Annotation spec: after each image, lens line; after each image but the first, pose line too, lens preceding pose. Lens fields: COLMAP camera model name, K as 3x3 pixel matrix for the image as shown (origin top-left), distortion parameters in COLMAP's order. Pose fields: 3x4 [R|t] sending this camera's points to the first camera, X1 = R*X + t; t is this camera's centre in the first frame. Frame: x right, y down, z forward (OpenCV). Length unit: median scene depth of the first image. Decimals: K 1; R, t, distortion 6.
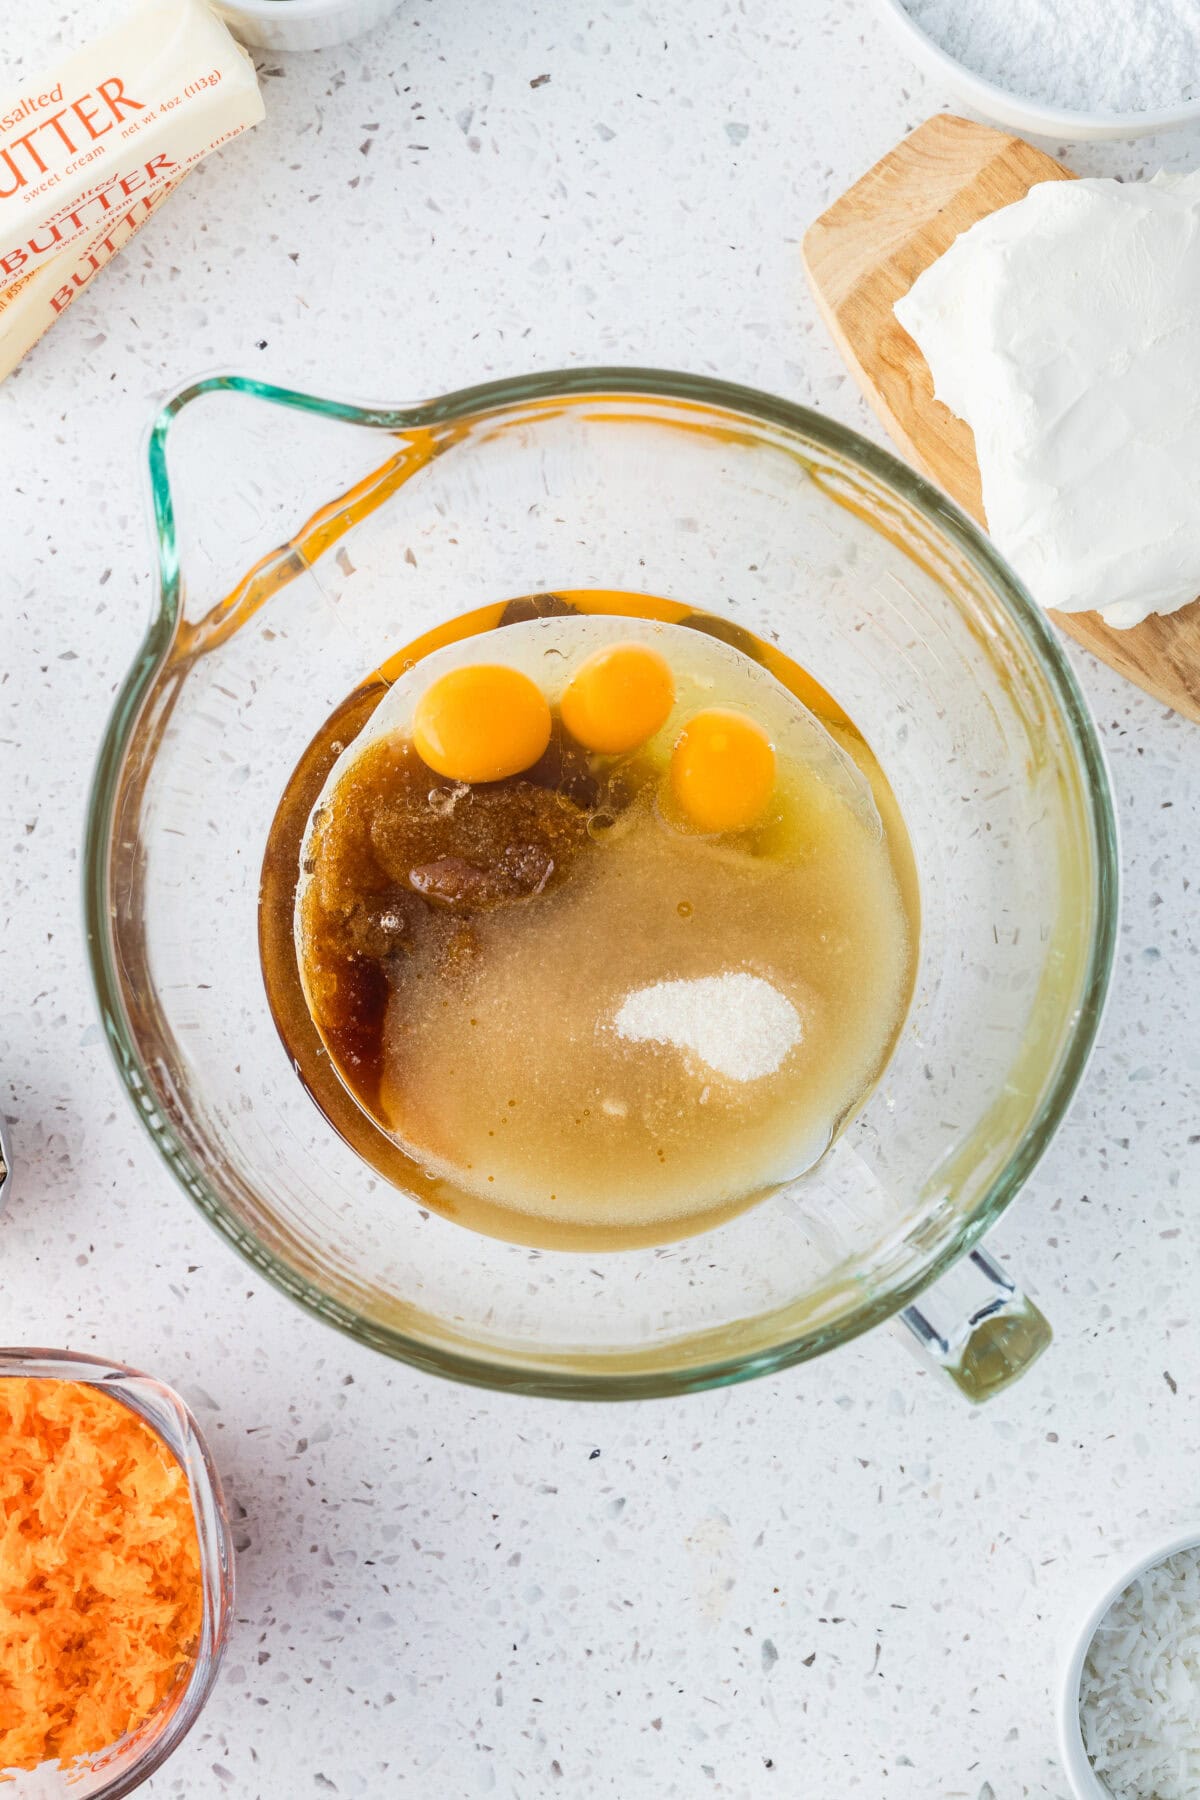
lens RADIAL K [[2952.8, 0, 609.2], [0, 2952.8, 959.0], [0, 0, 1]] dist [0.001076, -0.027340]
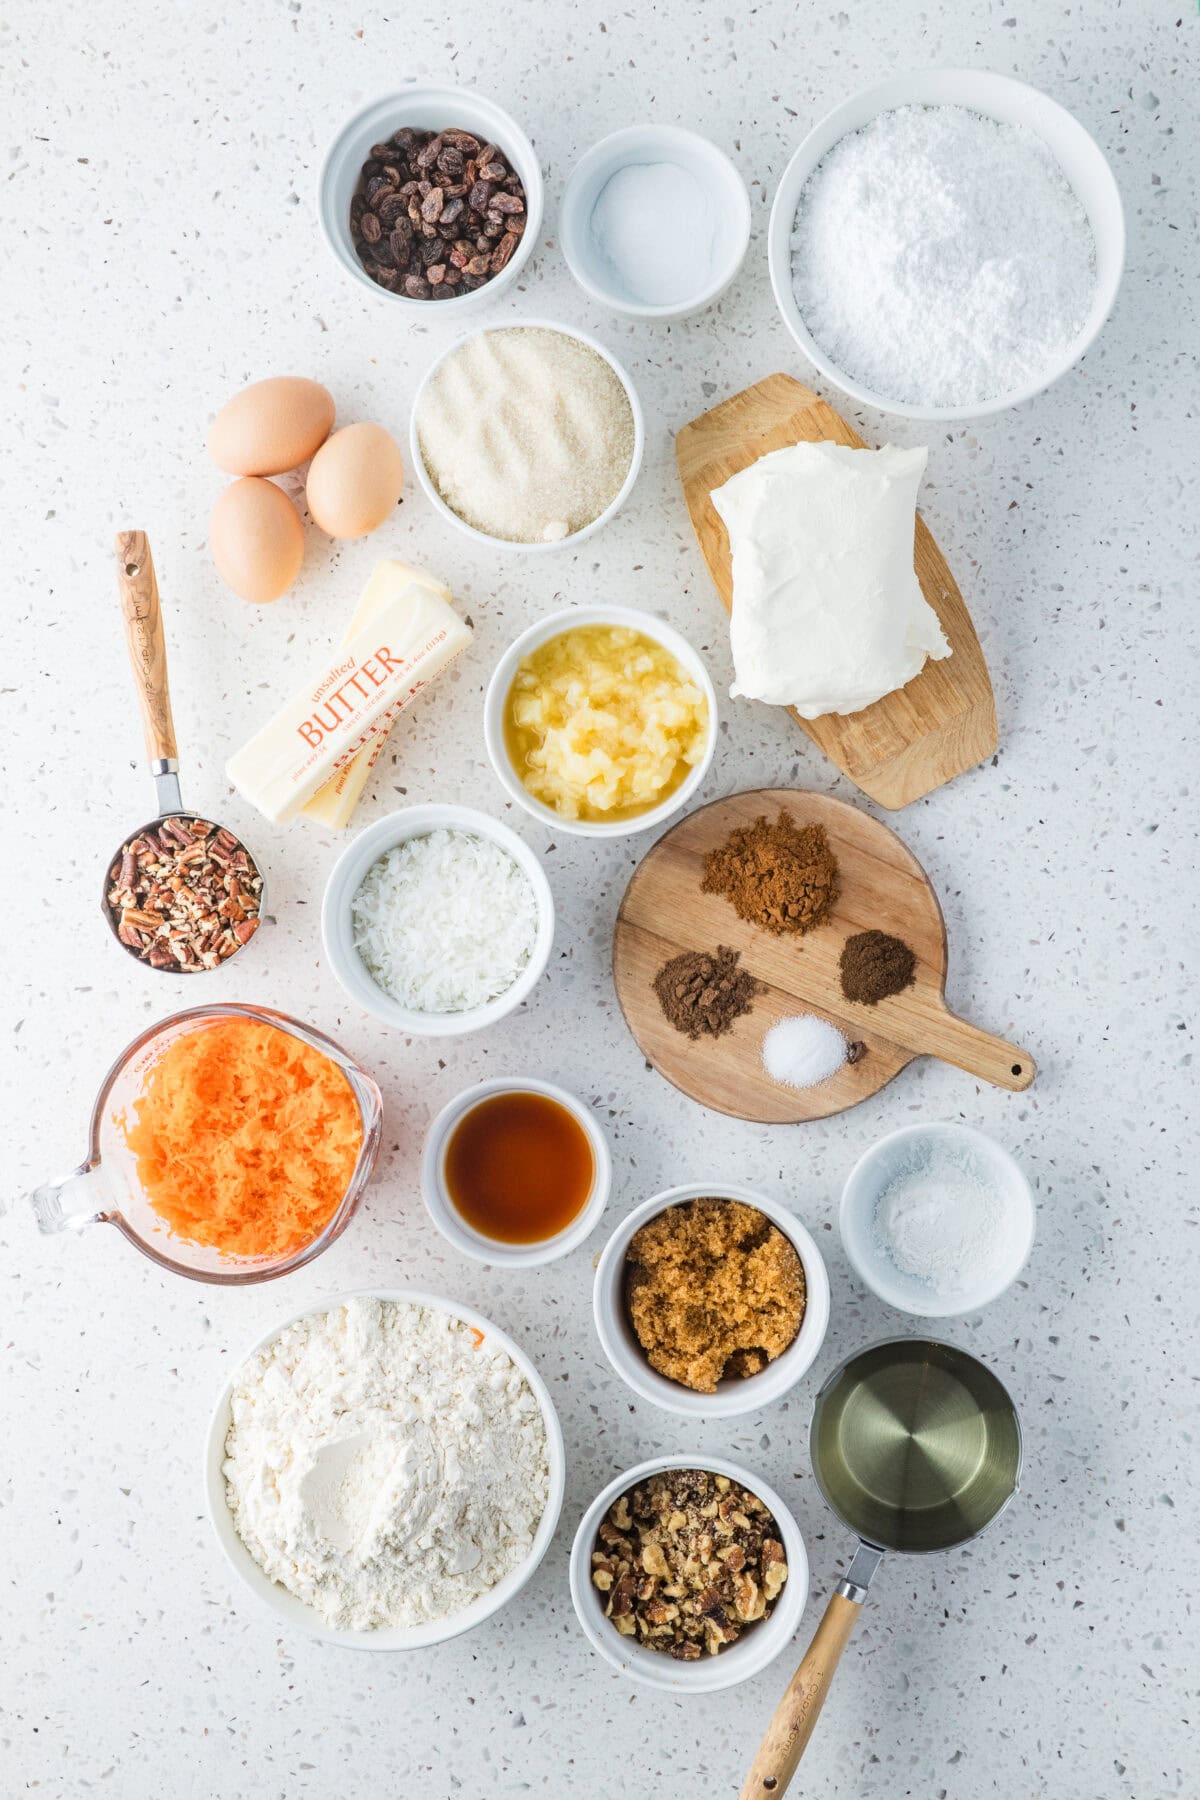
lens RADIAL K [[2944.9, 0, 621.2], [0, 2944.9, 931.5], [0, 0, 1]] dist [-0.002776, 0.008776]
pose [[0.992476, 0.091924, -0.080883, 0.152768], [-0.088714, 0.995153, 0.042437, -0.054610], [0.084392, -0.034942, 0.995820, -0.589244]]
